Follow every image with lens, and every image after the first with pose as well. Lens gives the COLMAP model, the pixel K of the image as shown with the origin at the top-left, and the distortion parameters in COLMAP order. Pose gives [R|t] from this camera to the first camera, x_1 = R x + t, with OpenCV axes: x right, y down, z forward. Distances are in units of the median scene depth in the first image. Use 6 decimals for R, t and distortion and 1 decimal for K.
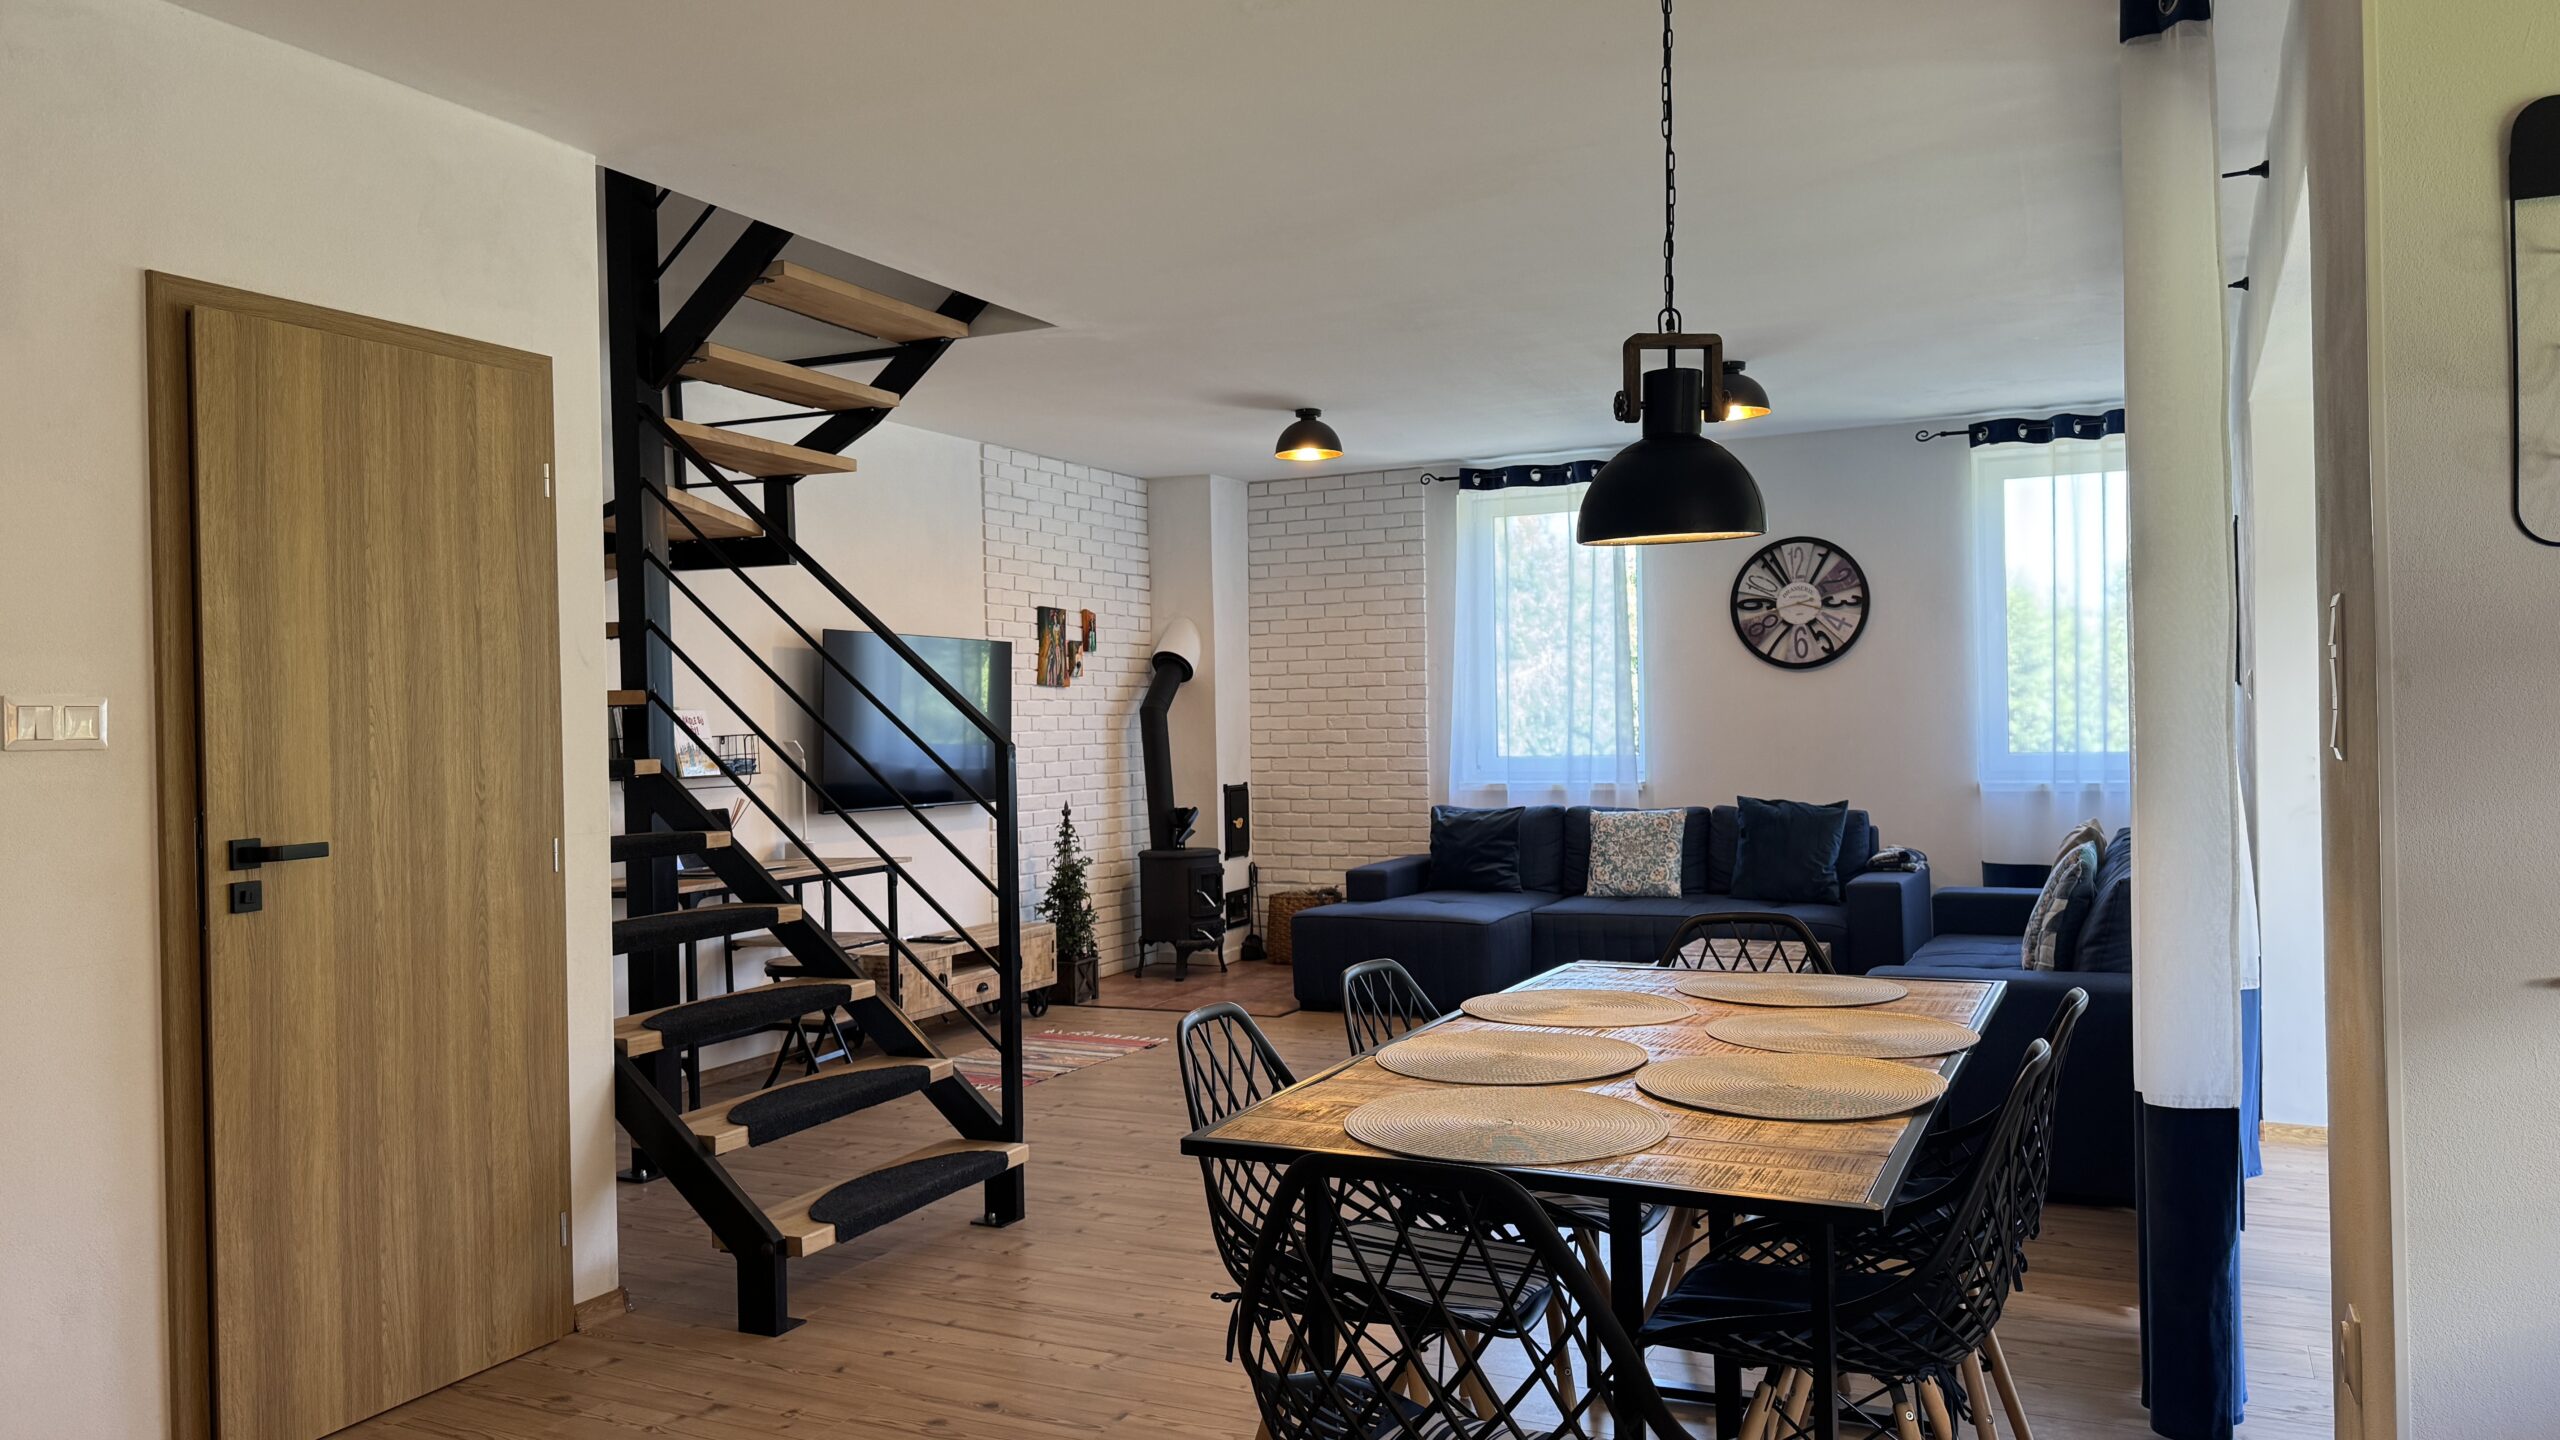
lens RADIAL K [[1813.2, 0, 1262.9], [0, 1813.2, 730.4], [0, 0, 1]] dist [0.040892, -0.011269]
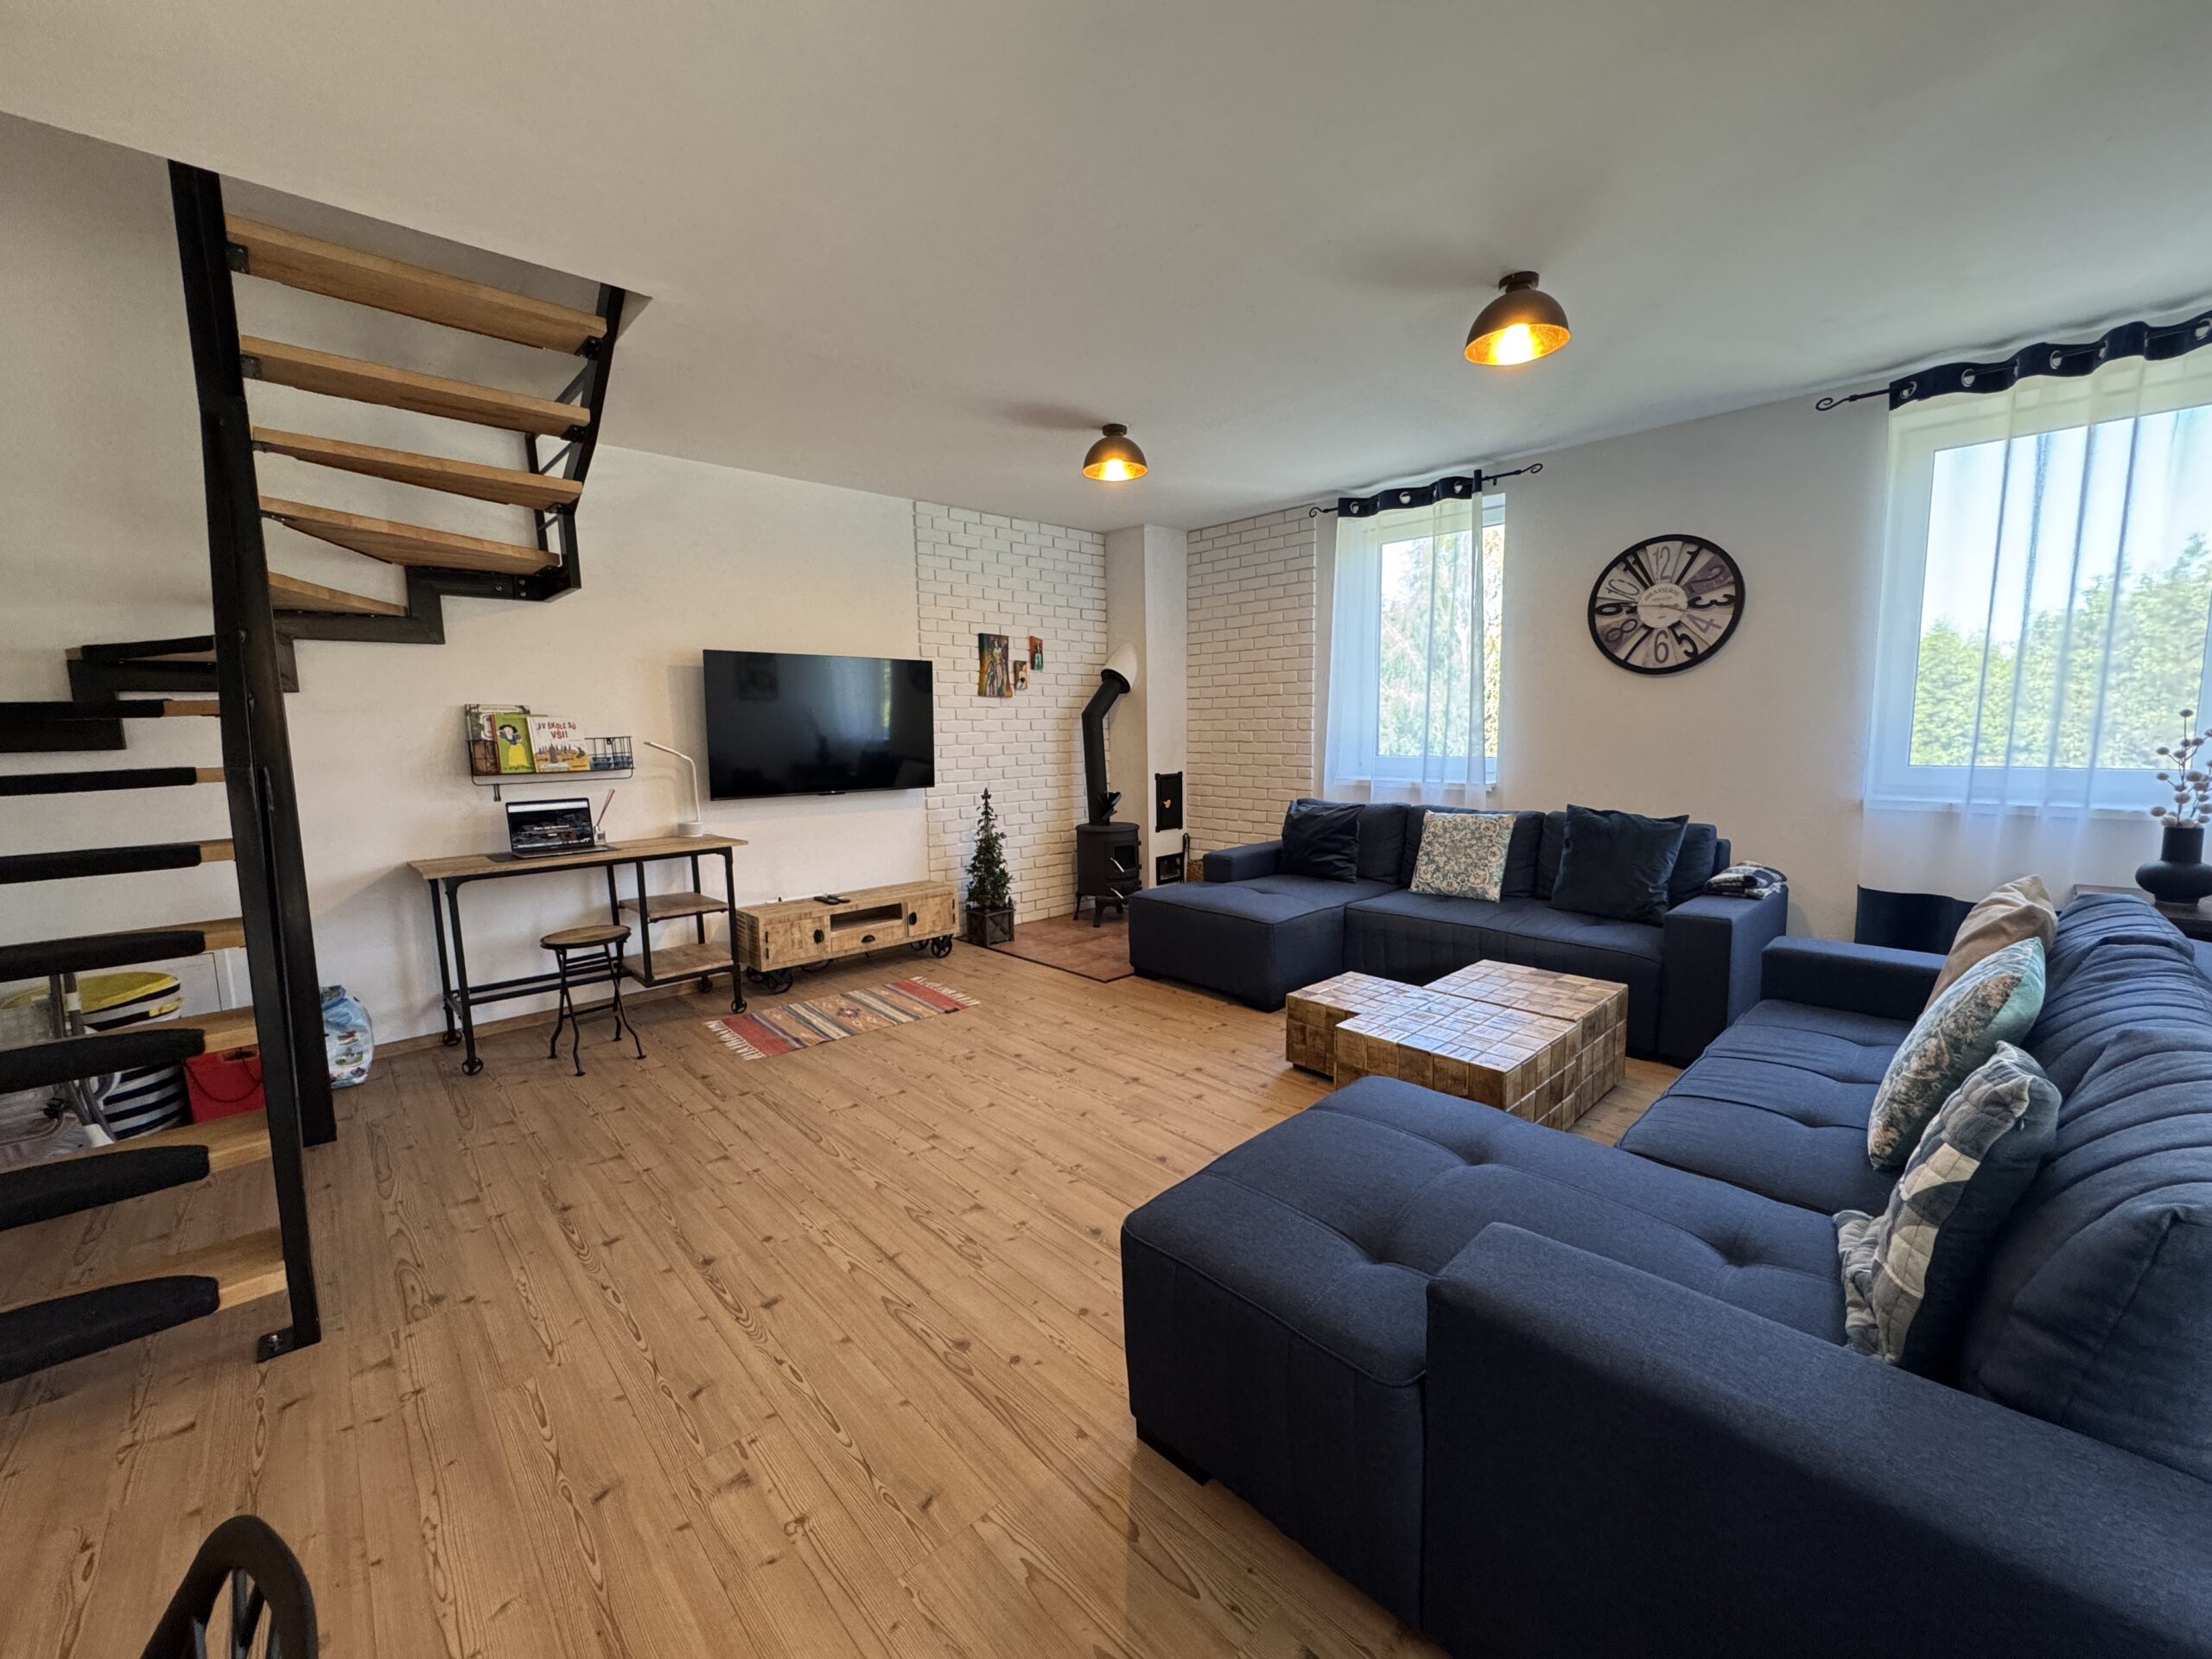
lens RADIAL K [[893.0, 0, 1105.1], [0, 893.0, 833.4], [0, 0, 1]] dist [-0.016634, 0.002711]
pose [[0.935237, 0.047427, -0.350832, 0.186675], [-0.003919, 0.992312, 0.123697, -0.006790], [0.354001, -0.114310, 0.928233, 0.438690]]
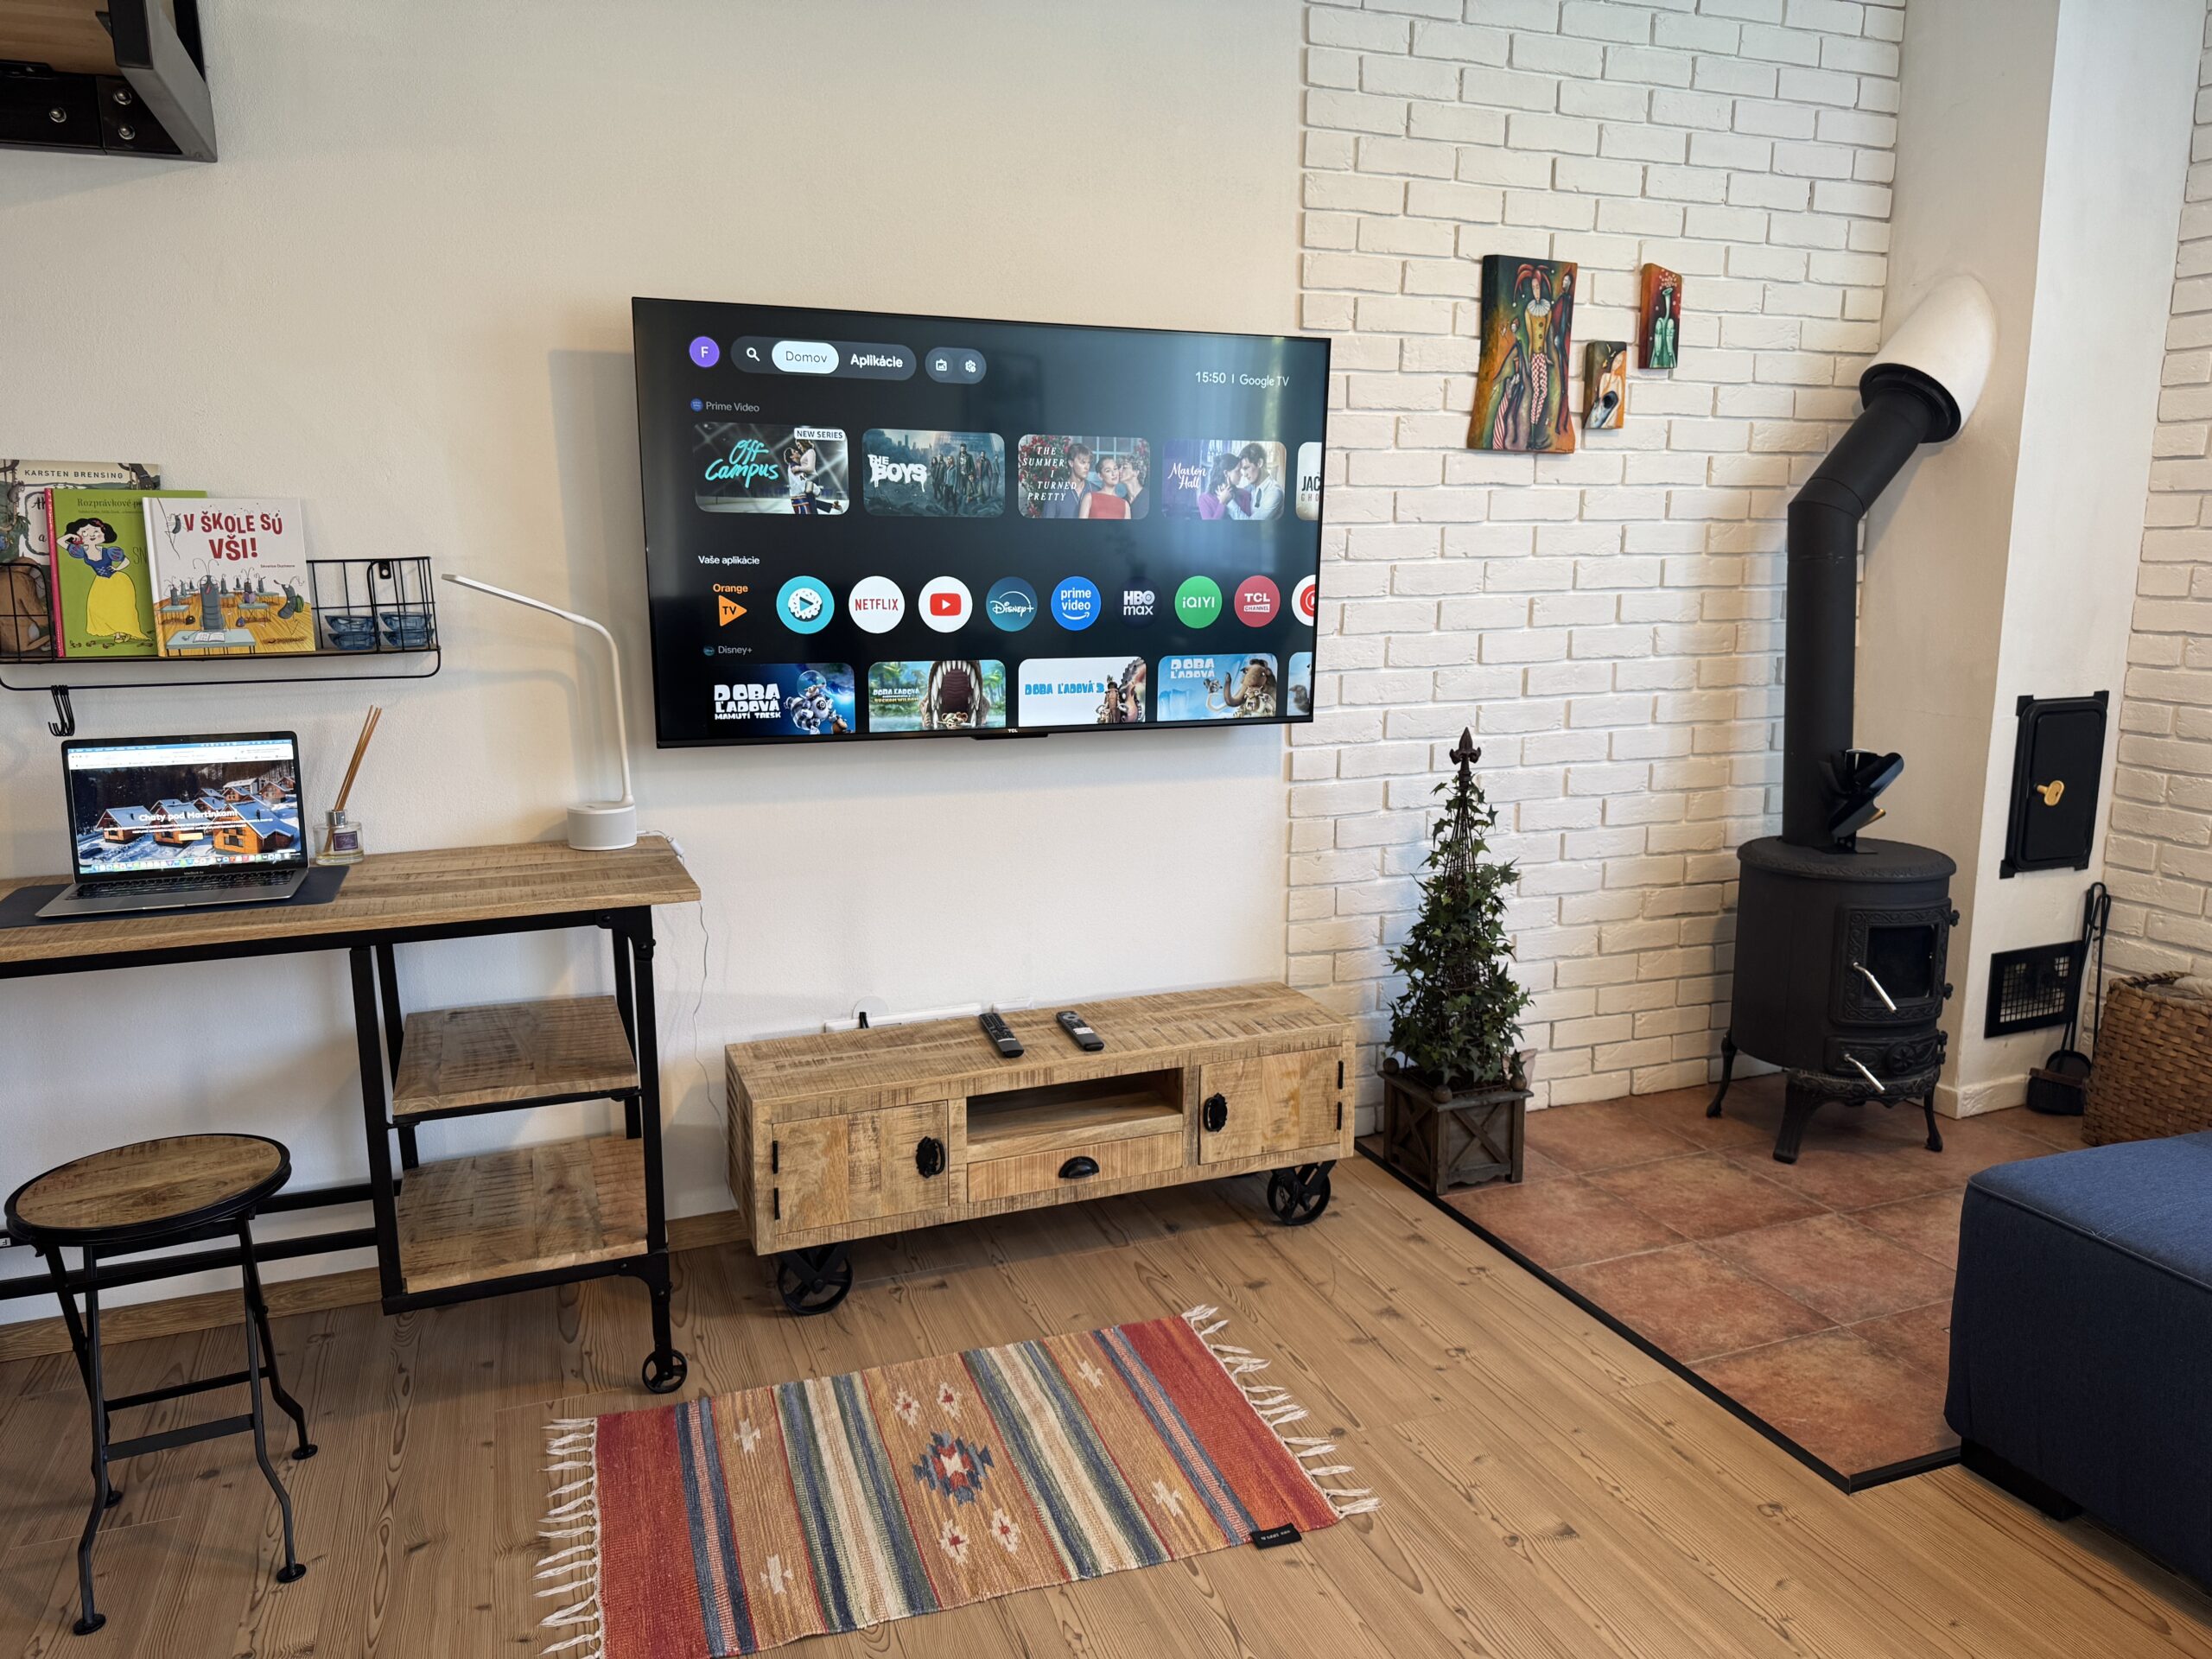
lens RADIAL K [[1571.7, 0, 1083.3], [0, 1571.7, 825.3], [0, 0, 1]] dist [0.028271, -0.036789]
pose [[0.731877, 0.140897, -0.666712, 0.072374], [-0.014226, 0.981337, 0.191770, -0.007573], [0.681288, -0.130868, 0.720222, 0.659790]]
